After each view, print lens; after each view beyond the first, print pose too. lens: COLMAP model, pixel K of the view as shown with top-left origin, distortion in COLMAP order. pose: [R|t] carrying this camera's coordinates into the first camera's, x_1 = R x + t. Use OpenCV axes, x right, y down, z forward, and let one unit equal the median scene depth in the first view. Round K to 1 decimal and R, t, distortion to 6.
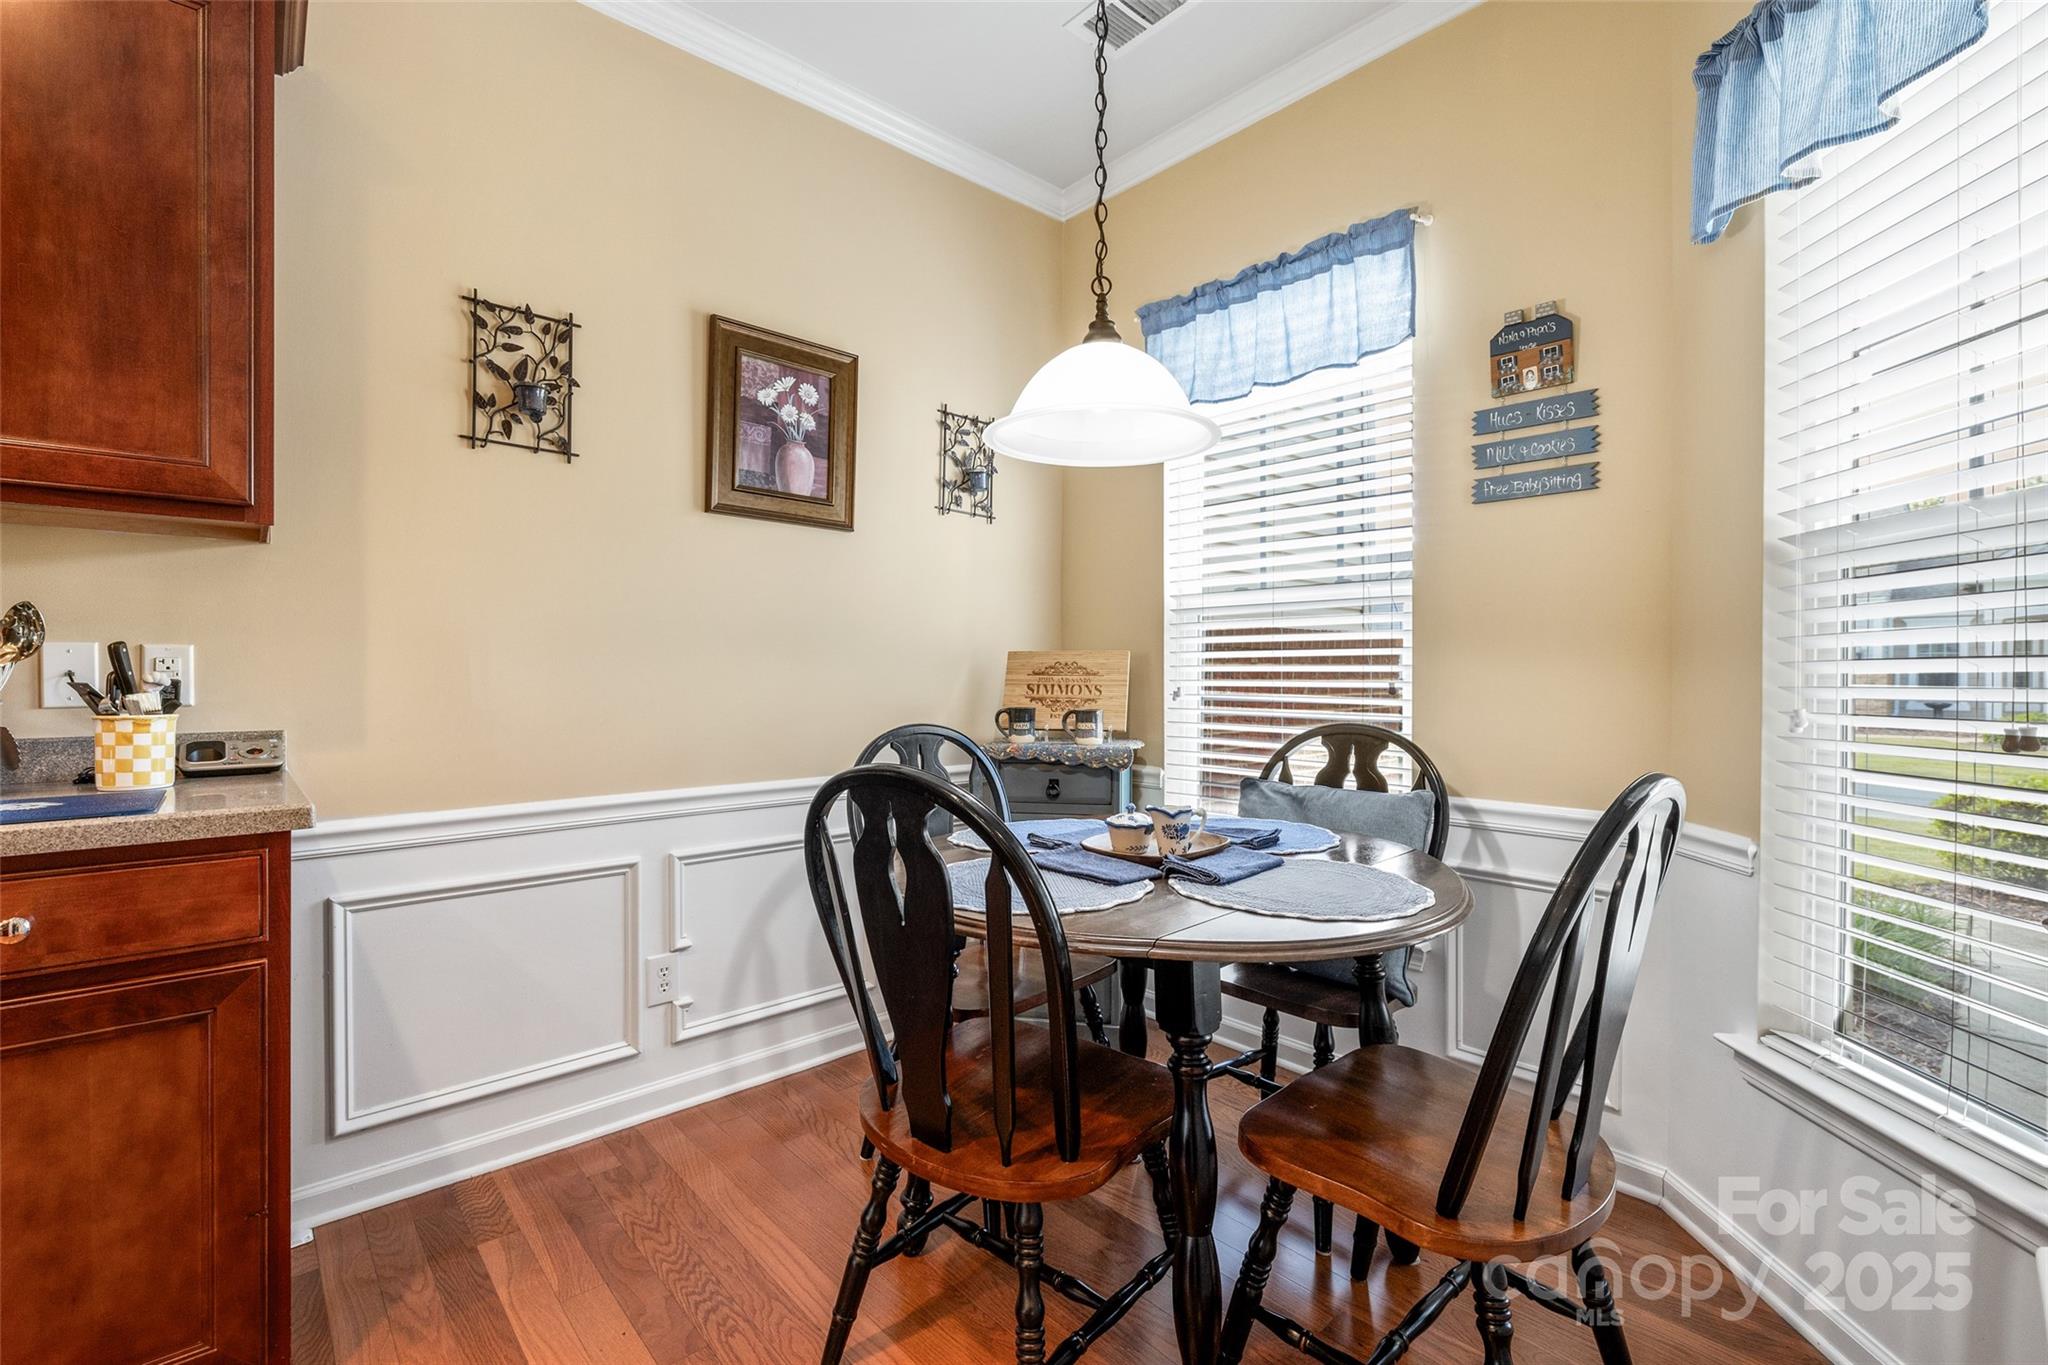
lens RADIAL K [[913.4, 0, 1019.6], [0, 913.4, 680.2], [0, 0, 1]] dist [0.000081, -0.000092]
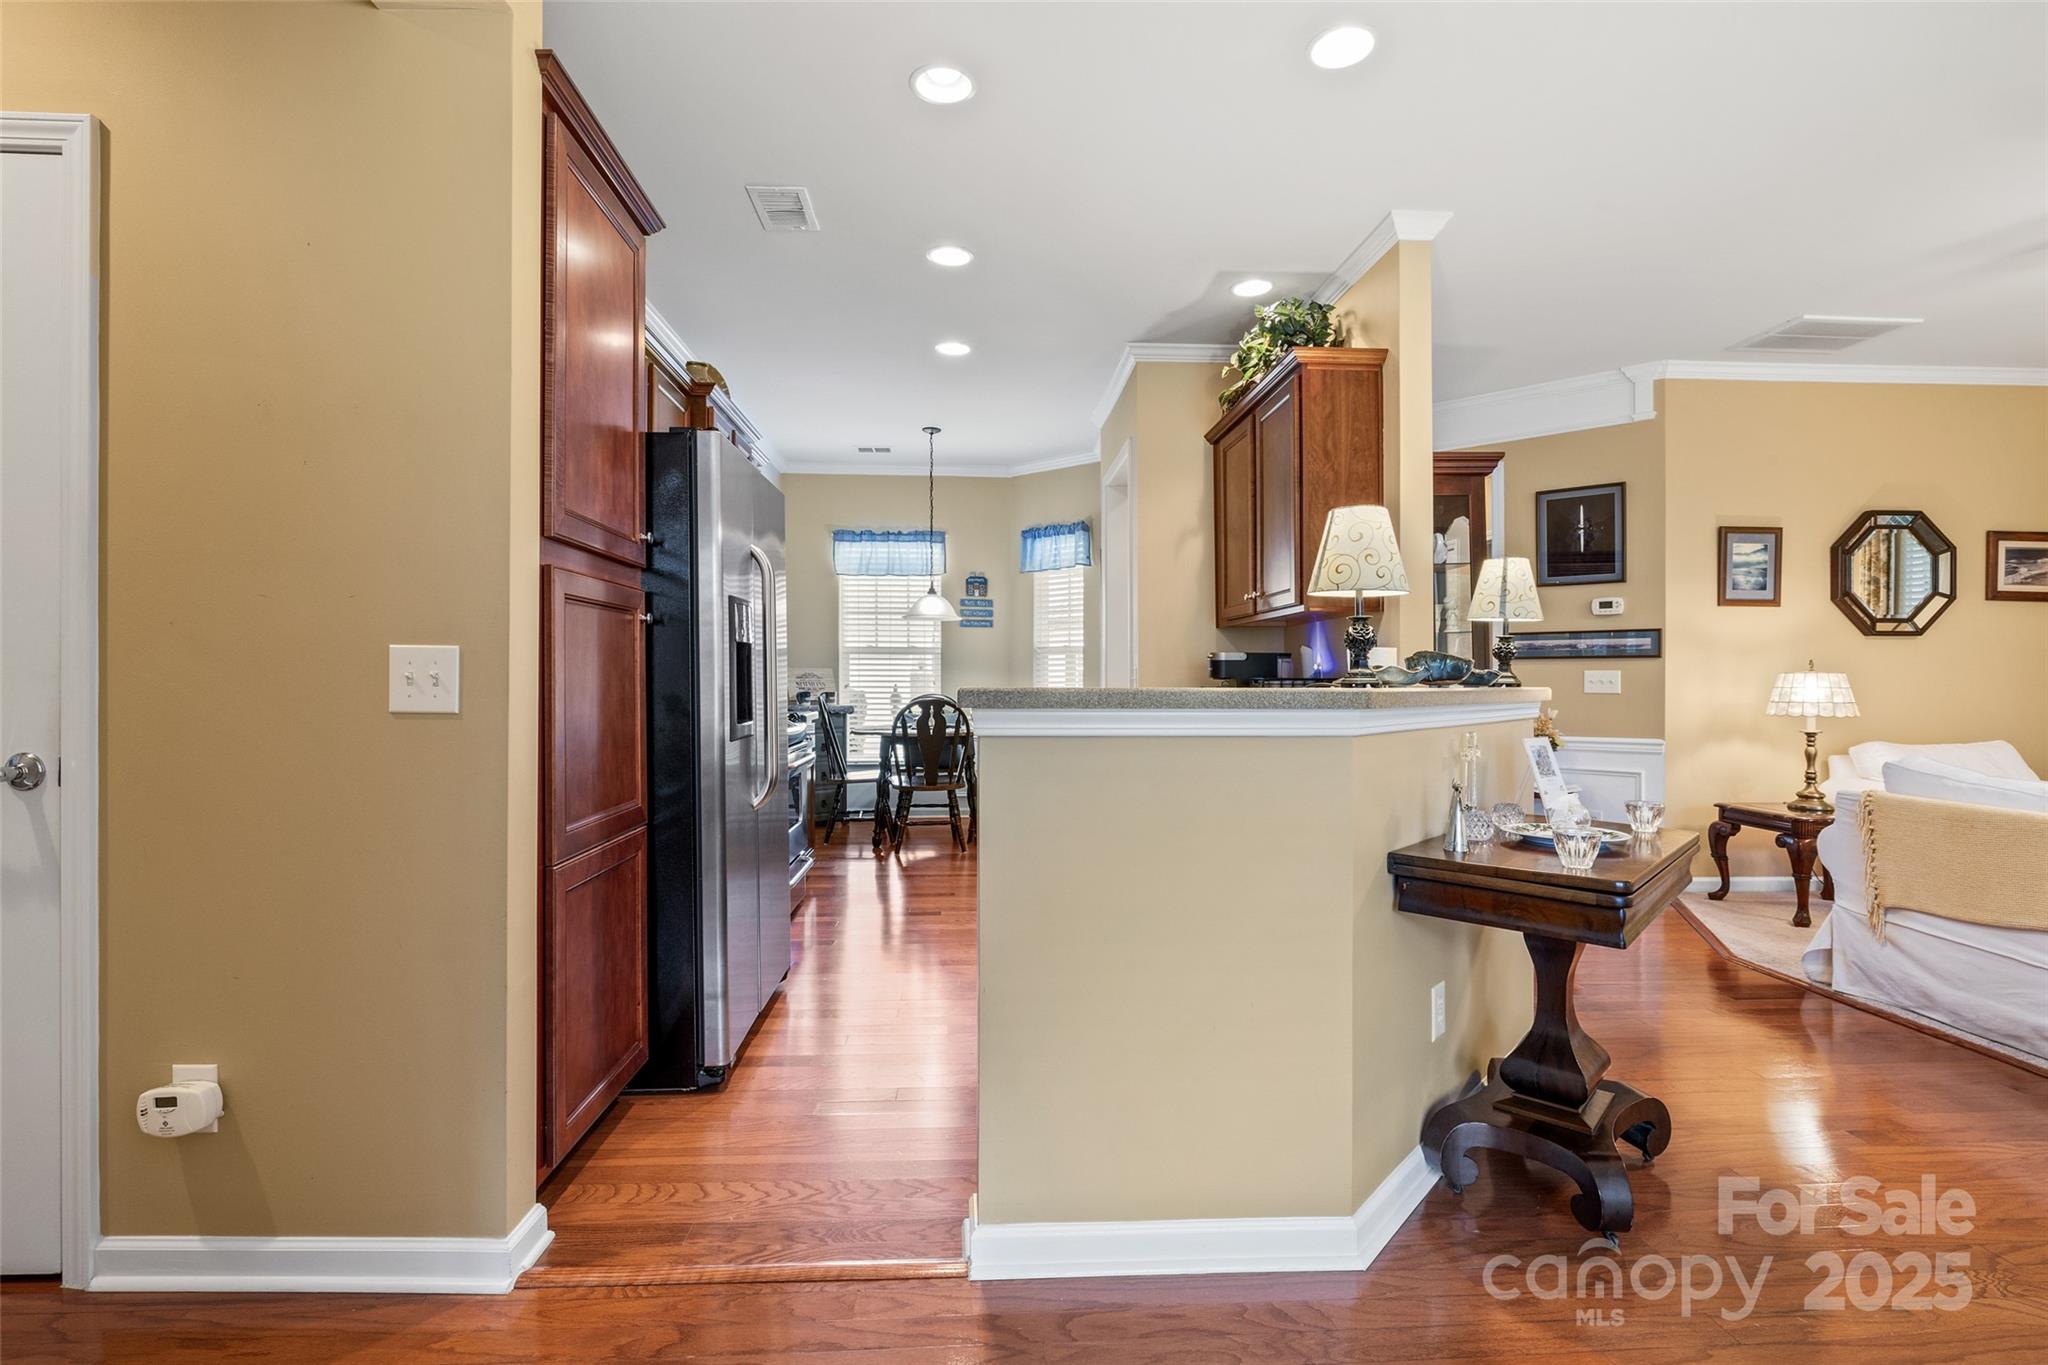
lens RADIAL K [[996.8, 0, 1019.7], [0, 996.8, 683.5], [0, 0, 1]] dist [0.000145, 0.000001]
pose [[0.616428, 0.002184, 0.787408, -2.397023], [-0.002508, 0.999997, -0.000811, 0.016813], [-0.787407, -0.001475, 0.616431, -1.513316]]
